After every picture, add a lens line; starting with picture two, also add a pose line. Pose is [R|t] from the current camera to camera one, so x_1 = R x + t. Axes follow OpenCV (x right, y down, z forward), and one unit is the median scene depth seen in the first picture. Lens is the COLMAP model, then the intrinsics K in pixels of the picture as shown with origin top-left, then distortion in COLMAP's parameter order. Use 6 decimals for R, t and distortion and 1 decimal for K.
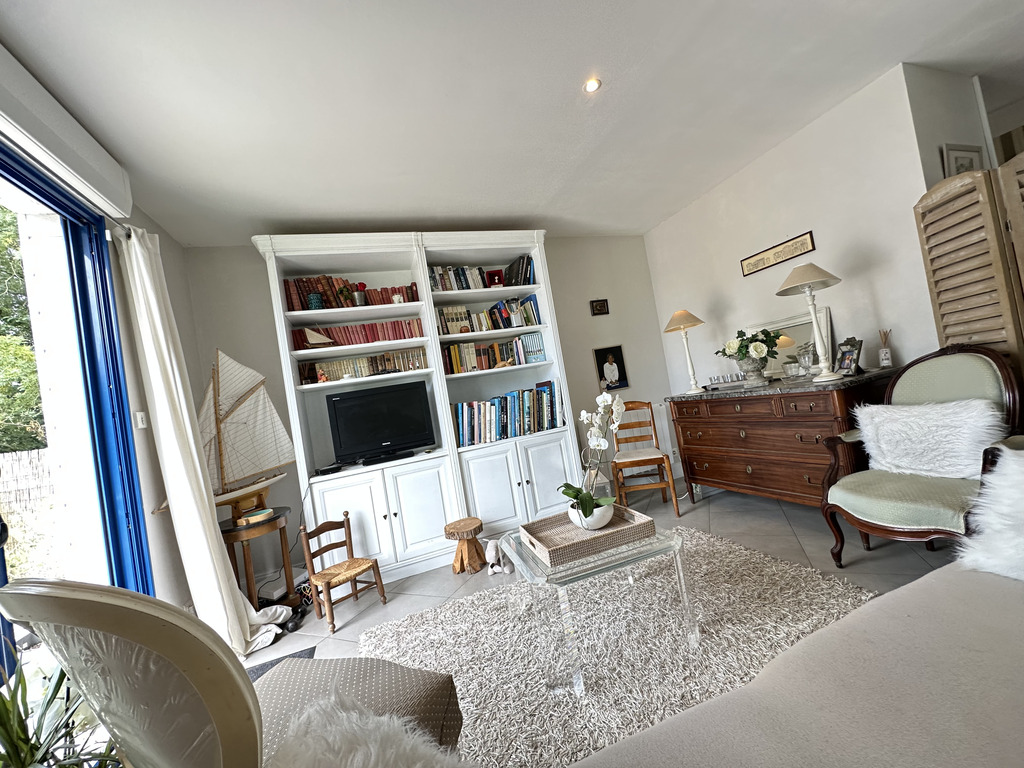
lens RADIAL K [[413.3, 0, 511.5], [0, 413.3, 382.0], [0, 0, 1]] dist [0.001588, 0.000854]
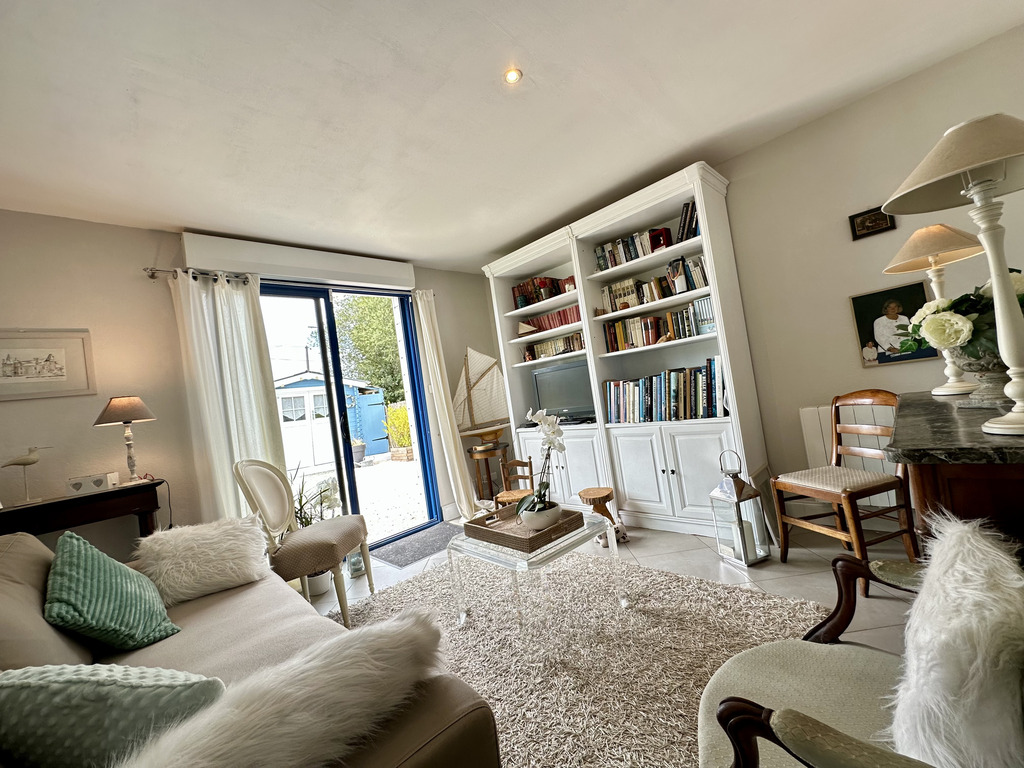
lens RADIAL K [[413.3, 0, 511.5], [0, 413.3, 382.0], [0, 0, 1]] dist [0.001588, 0.000854]
pose [[0.438767, 0.080675, -0.894972, 0.688578], [0.102646, 0.984943, 0.139108, -0.117178], [0.892719, -0.152902, 0.423879, 0.327261]]
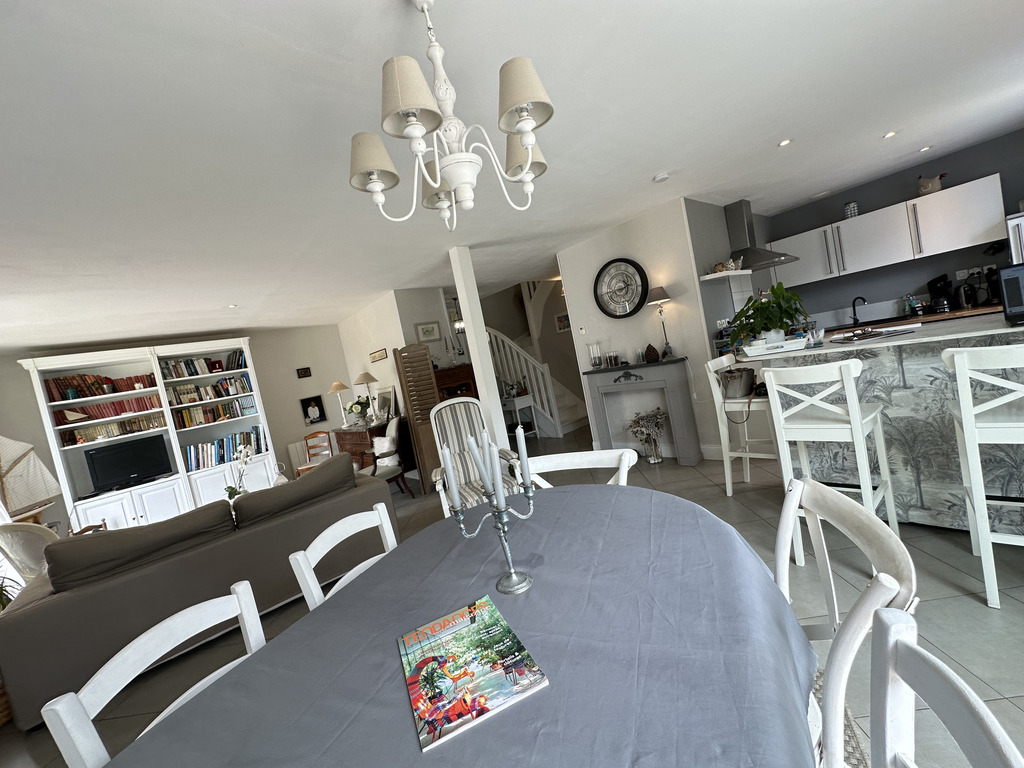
lens RADIAL K [[413.3, 0, 511.5], [0, 413.3, 382.0], [0, 0, 1]] dist [0.001588, 0.000854]
pose [[0.933645, -0.043145, 0.355593, 0.507079], [0.036264, 0.999004, 0.025996, -0.202192], [-0.356360, -0.011376, 0.934279, -1.026647]]
